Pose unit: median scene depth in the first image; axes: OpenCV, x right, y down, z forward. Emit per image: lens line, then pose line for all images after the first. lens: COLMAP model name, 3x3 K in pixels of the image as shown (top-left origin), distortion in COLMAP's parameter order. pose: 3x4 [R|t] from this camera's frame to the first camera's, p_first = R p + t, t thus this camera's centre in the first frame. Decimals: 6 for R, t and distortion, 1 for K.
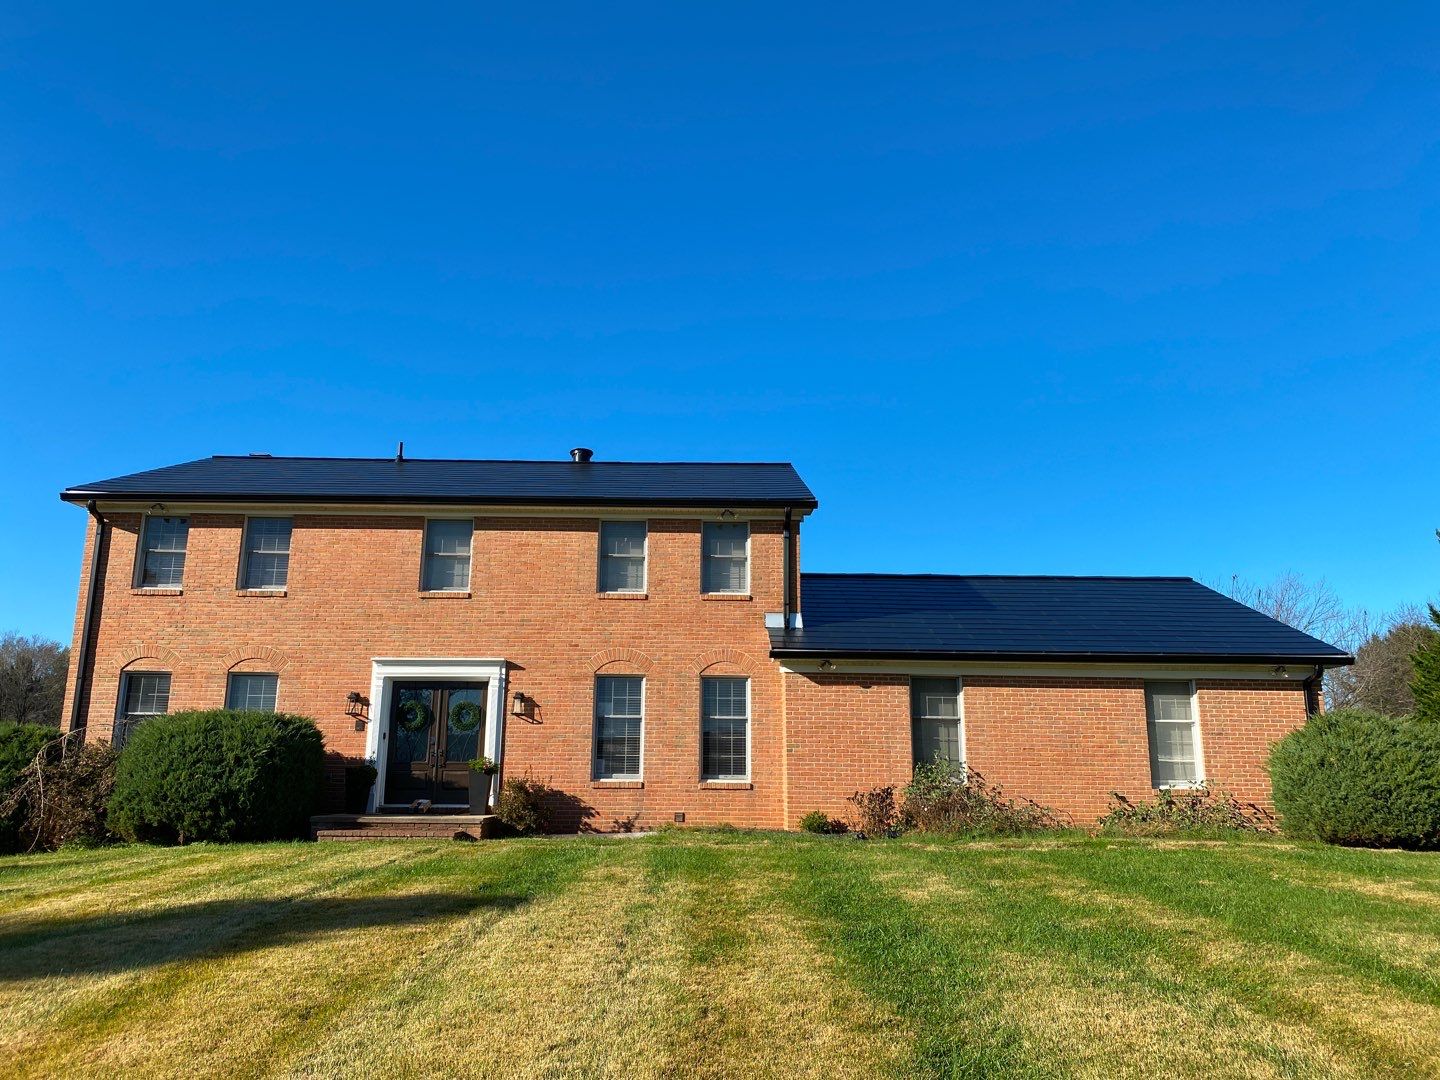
lens RADIAL K [[1108.3, 0, 726.8], [0, 1108.3, 526.9], [0, 0, 1]] dist [0.067805, -0.096208]
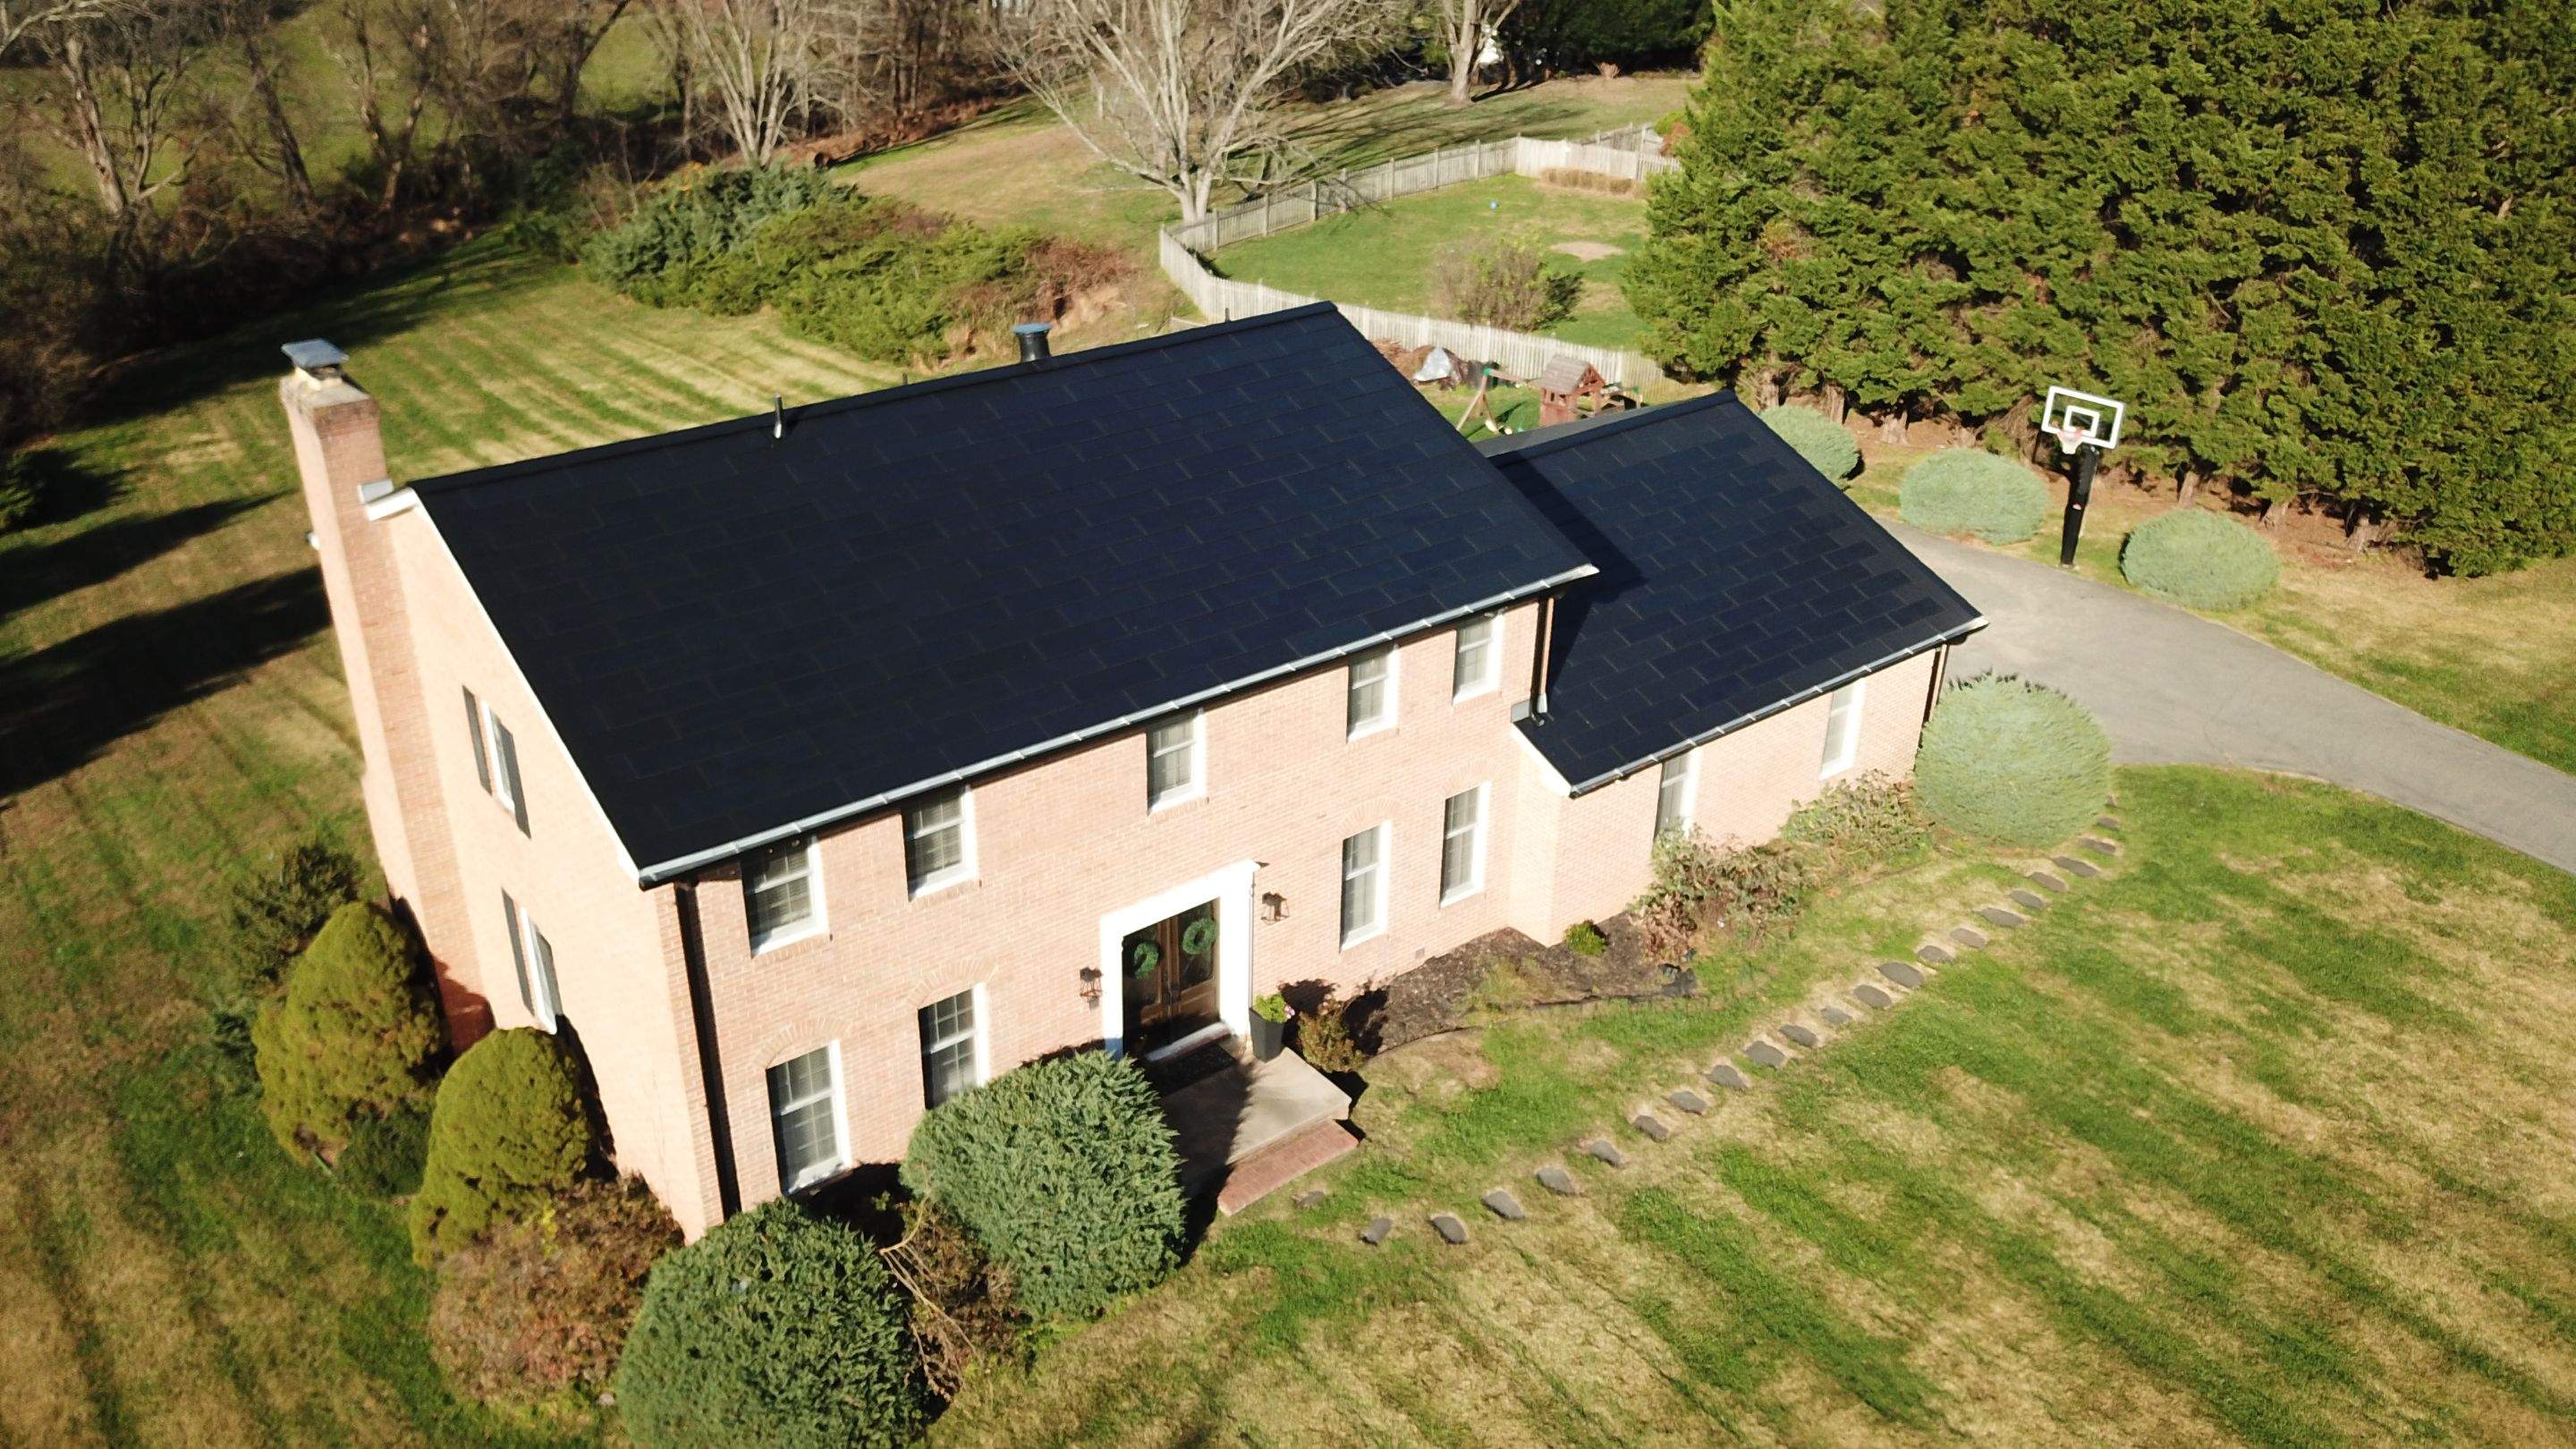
lens RADIAL K [[1963.6, 0, 1234.6], [0, 1963.6, 759.8], [0, 0, 1]] dist [0.006589, -0.011977]
pose [[0.787986, -0.290992, 0.542588, -0.886205], [-0.135574, 0.777627, 0.613935, -0.719748], [-0.600581, -0.557333, 0.573309, 0.314980]]
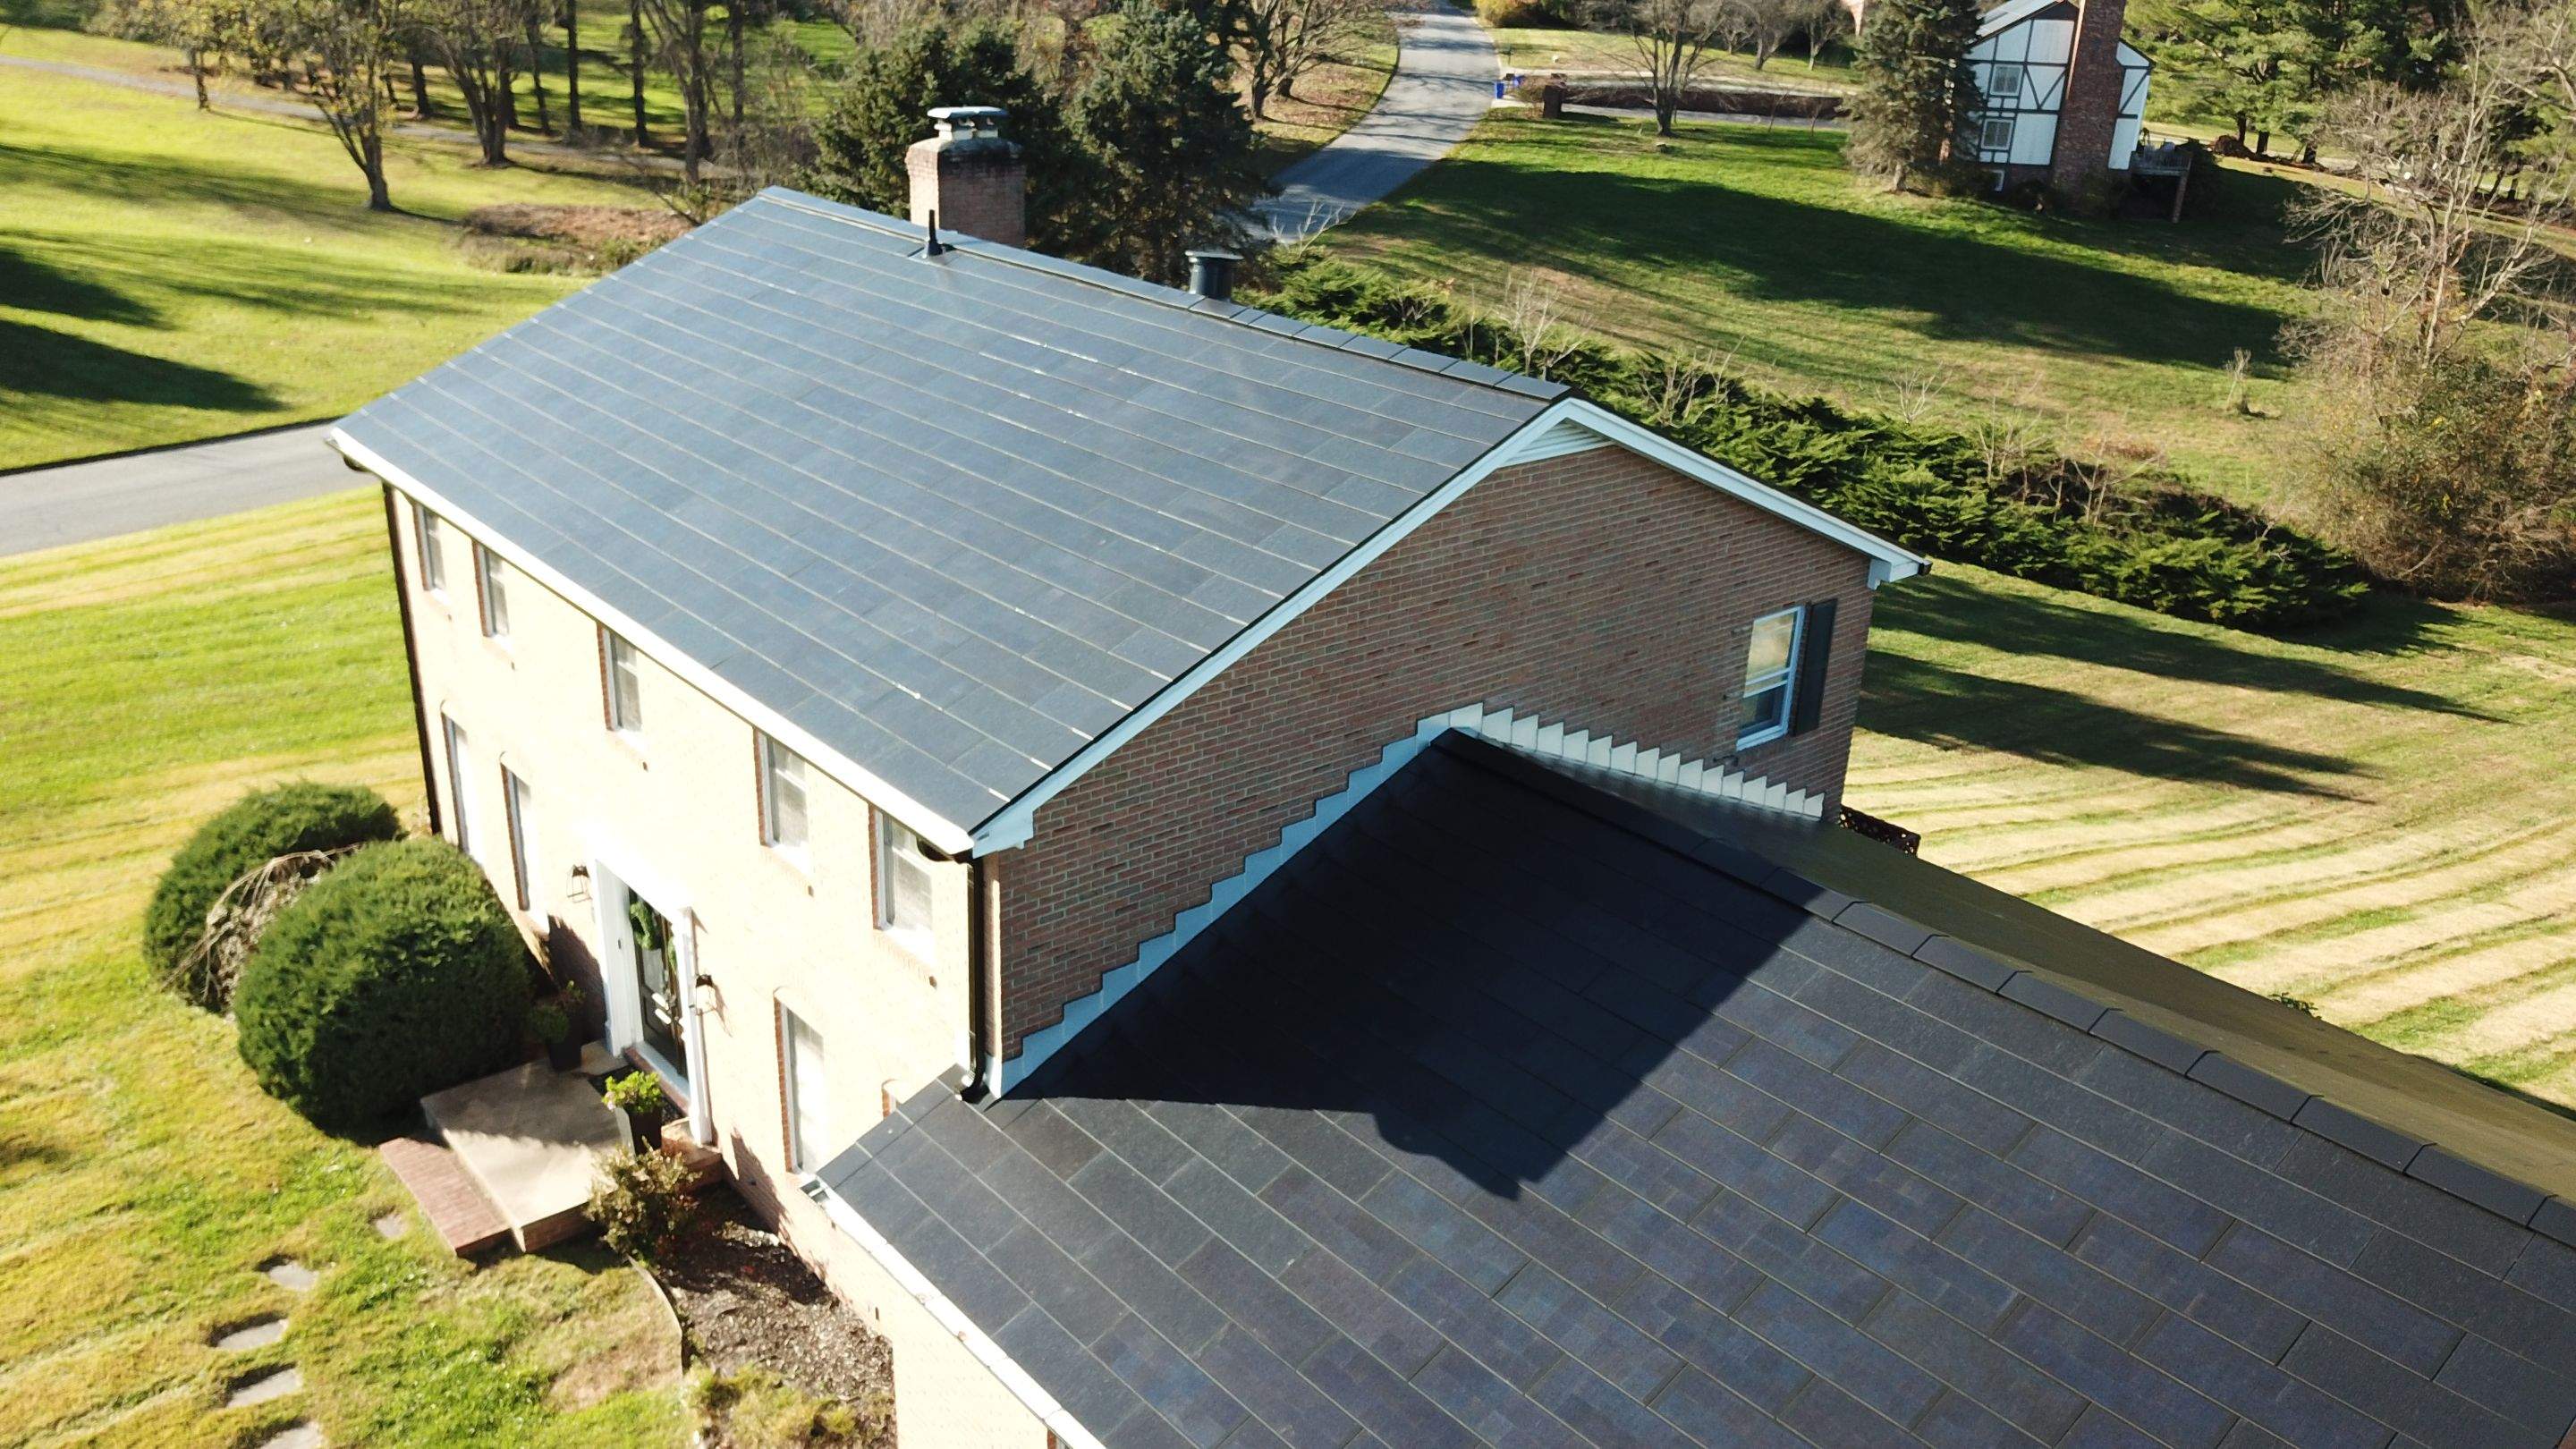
lens RADIAL K [[1963.6, 0, 1234.6], [0, 1963.6, 759.8], [0, 0, 1]] dist [0.006589, -0.011977]
pose [[0.646928, 0.309605, -0.696870, 0.595883], [0.142872, 0.848471, 0.509592, -0.379323], [0.749047, -0.429233, 0.504666, 0.761174]]
